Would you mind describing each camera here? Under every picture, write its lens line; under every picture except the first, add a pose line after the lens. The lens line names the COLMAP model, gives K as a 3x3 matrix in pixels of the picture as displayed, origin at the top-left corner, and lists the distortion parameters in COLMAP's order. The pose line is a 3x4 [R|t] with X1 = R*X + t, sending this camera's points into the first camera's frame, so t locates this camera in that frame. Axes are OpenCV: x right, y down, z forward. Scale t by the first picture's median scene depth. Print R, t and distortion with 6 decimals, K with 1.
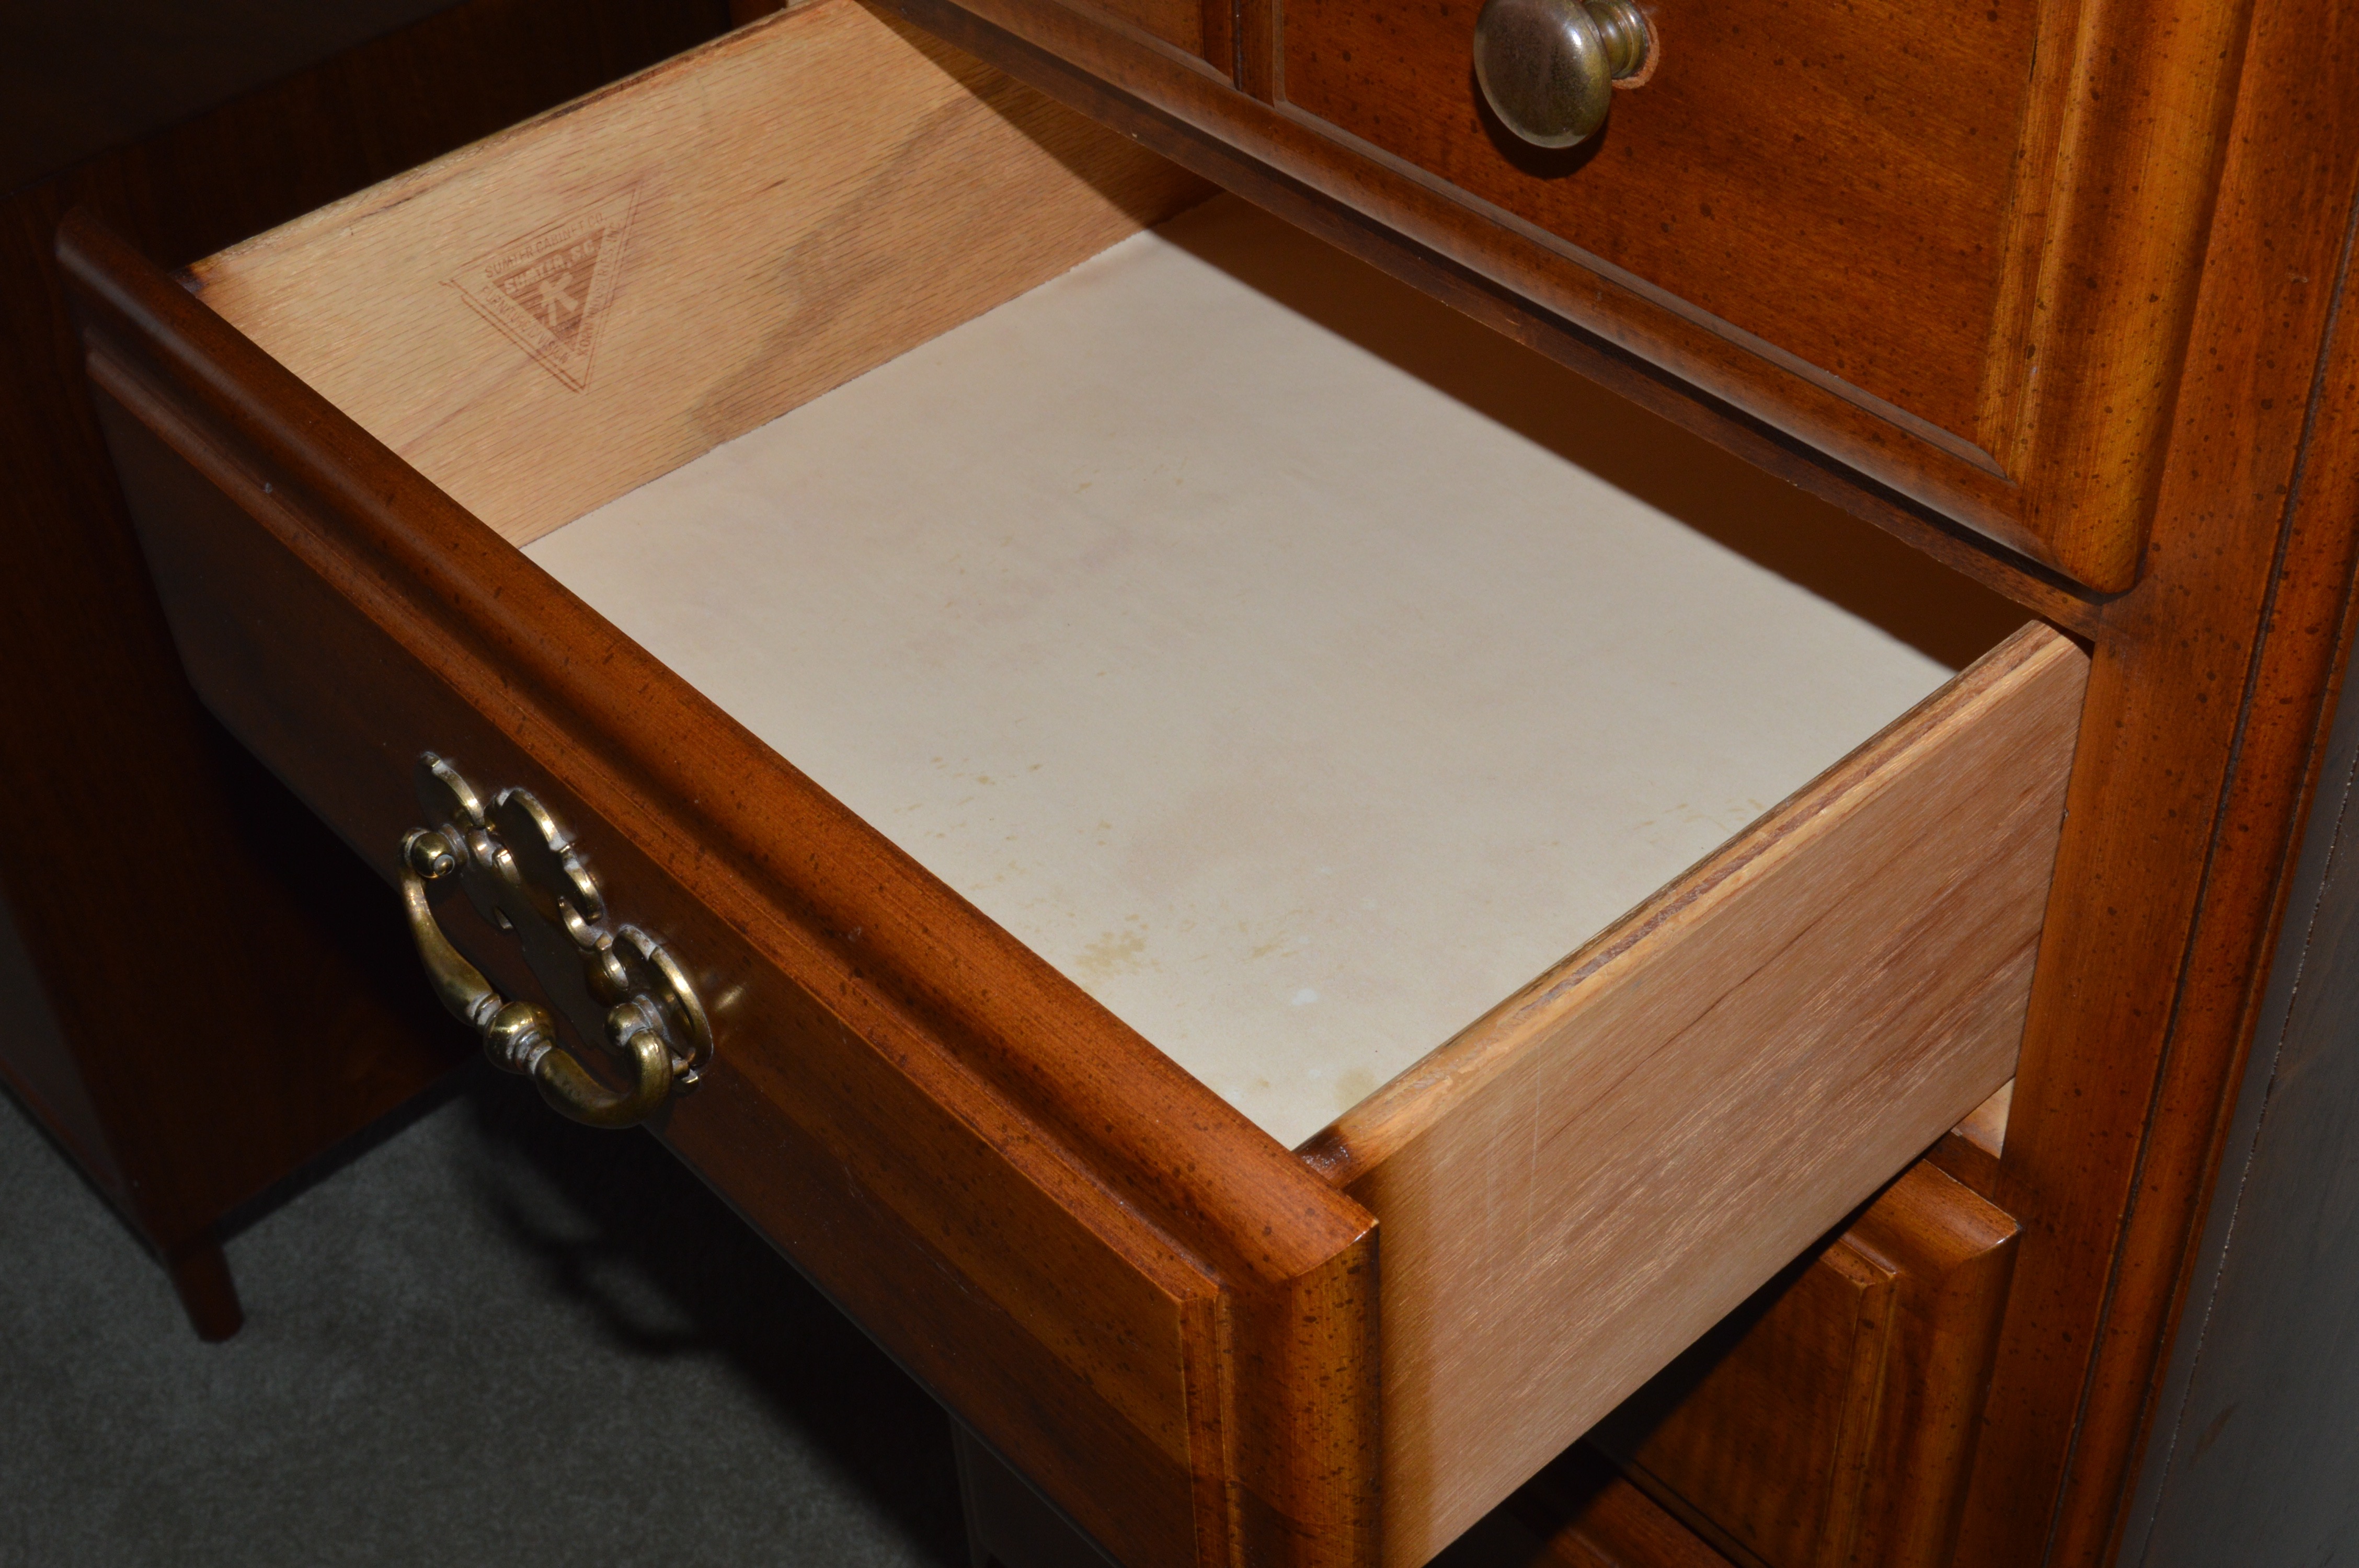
lens RADIAL K [[3142.0, 0, 1184.6], [0, 3142.0, 782.8], [0, 0, 1]] dist [-0.046951, 0.000000]
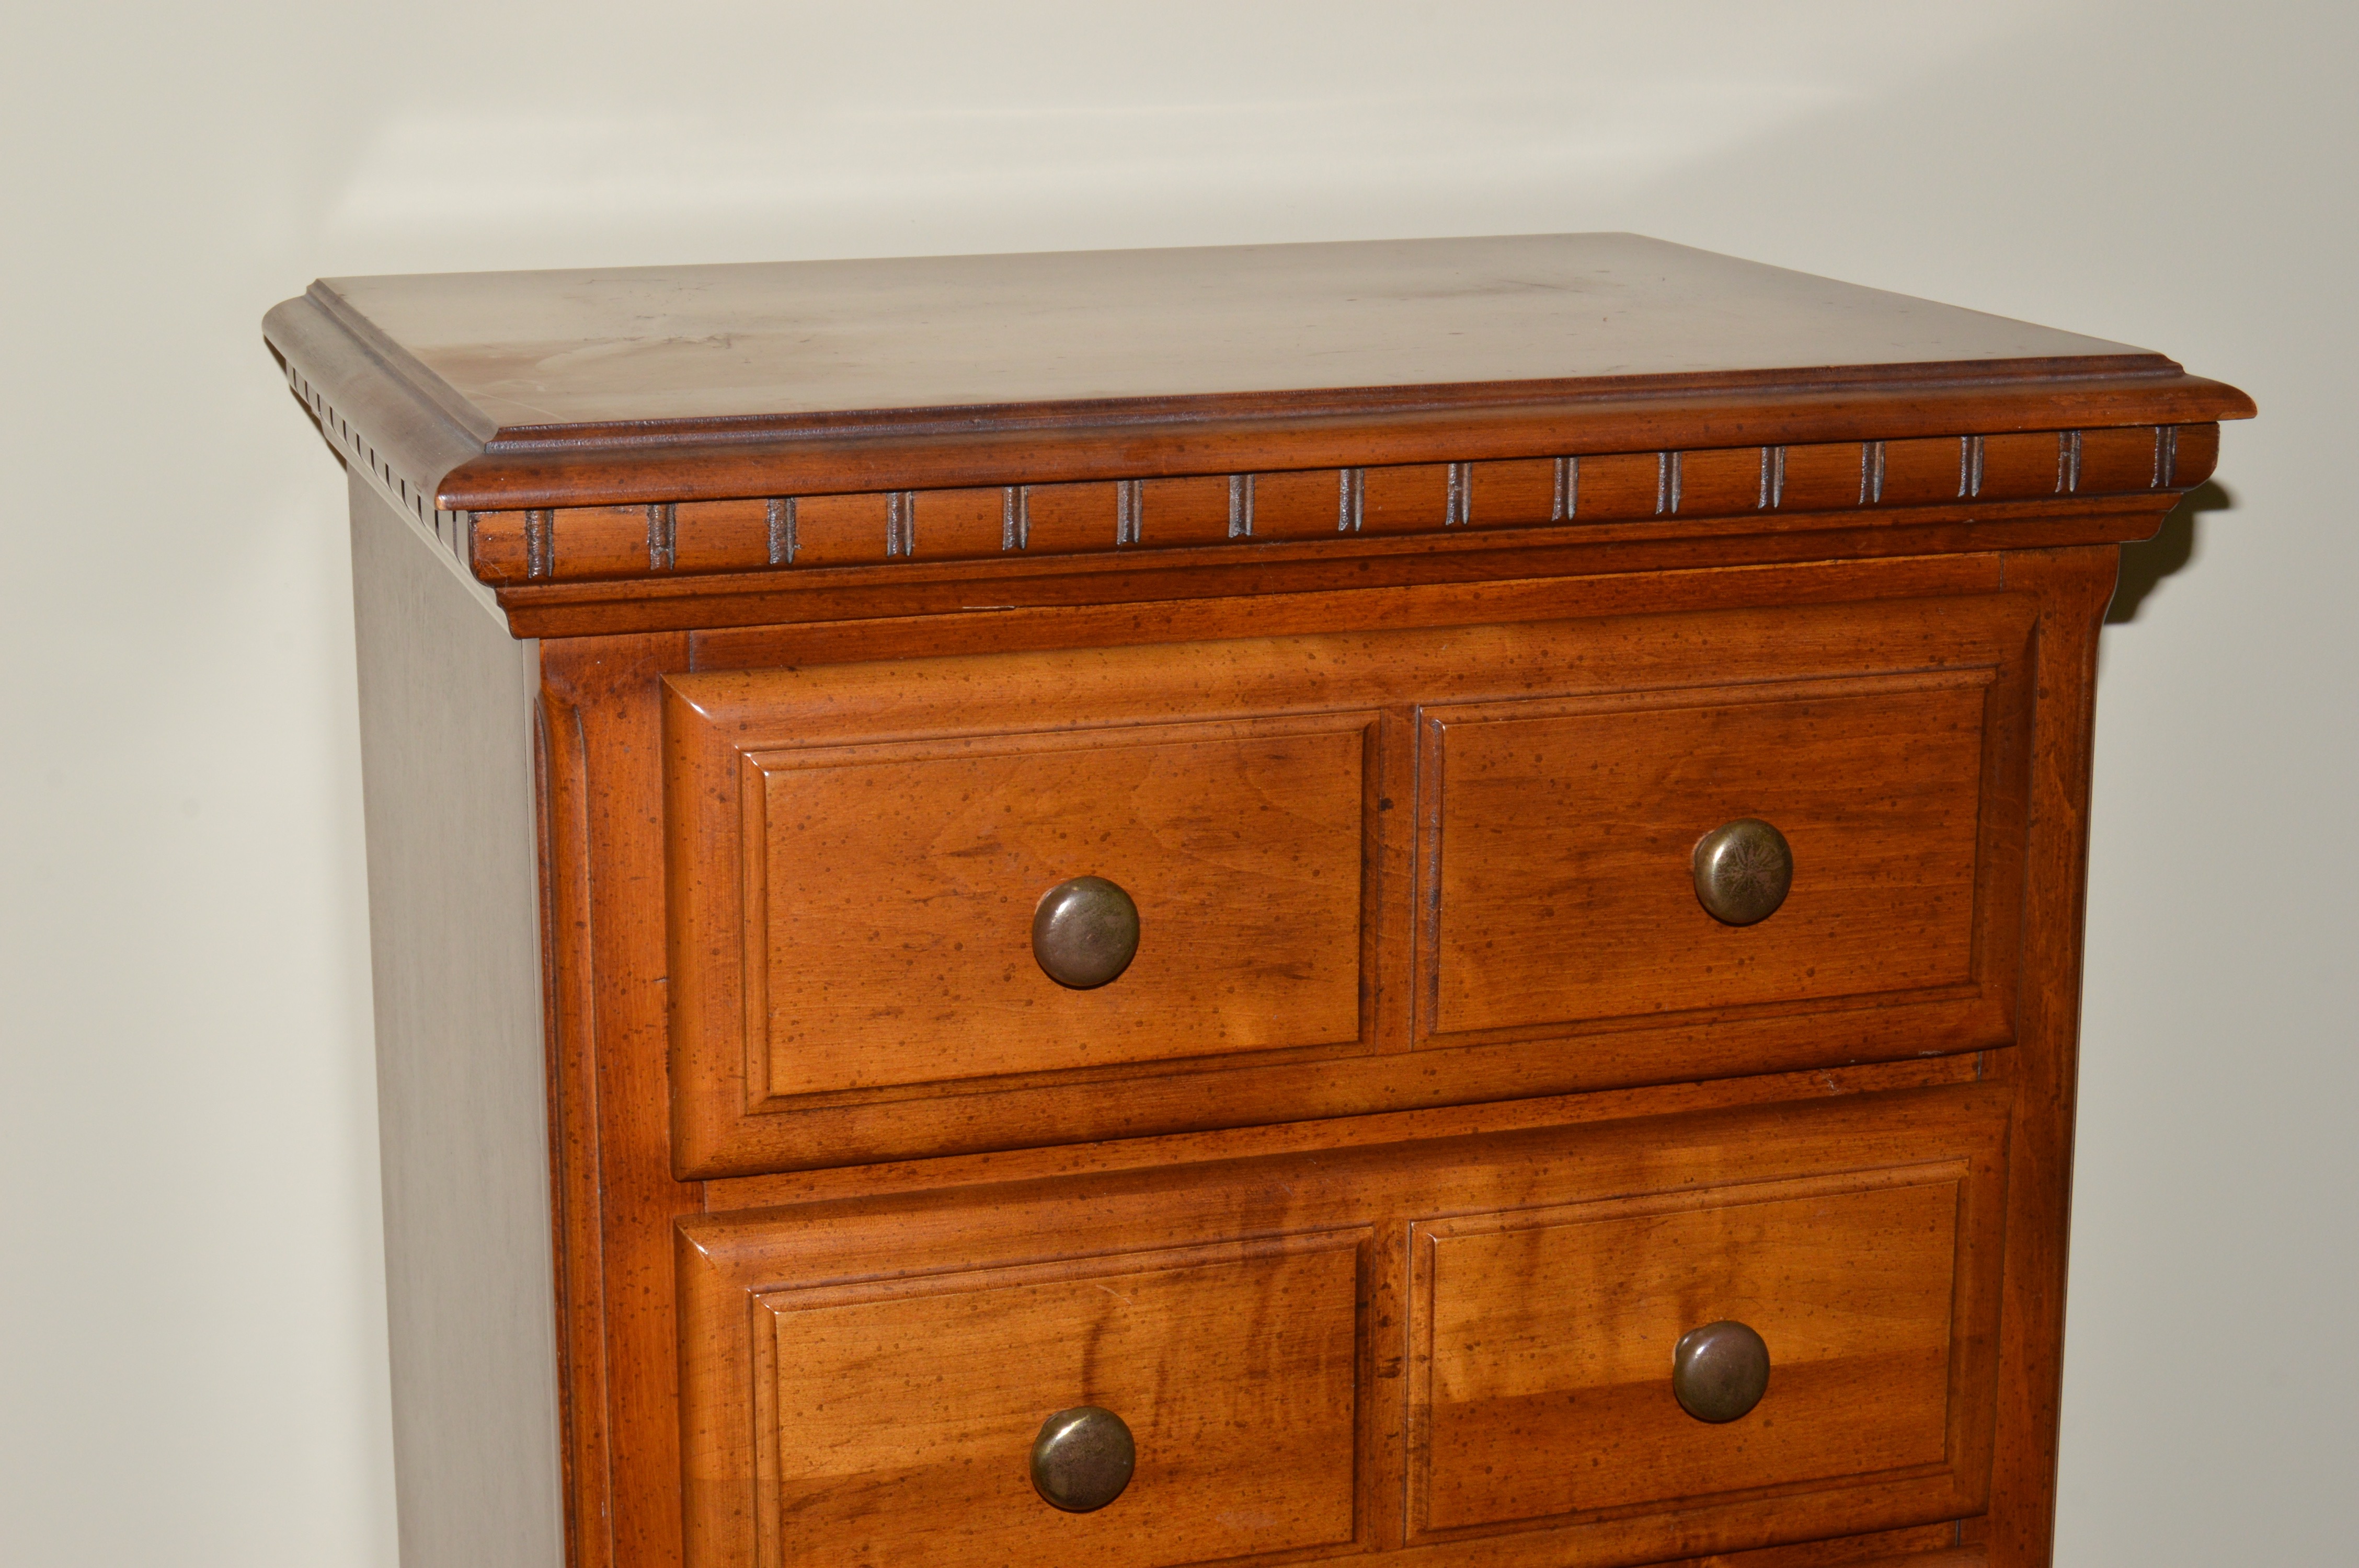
lens RADIAL K [[4124.3, 0, 1178.3], [0, 4124.3, 785.2], [0, 0, 1]] dist [-0.066720, 0.000000]
pose [[0.381895, -0.152796, 0.911488, -1.679341], [0.585401, 0.803160, -0.110635, -0.344769], [-0.715166, 0.575837, 0.396170, 0.111868]]
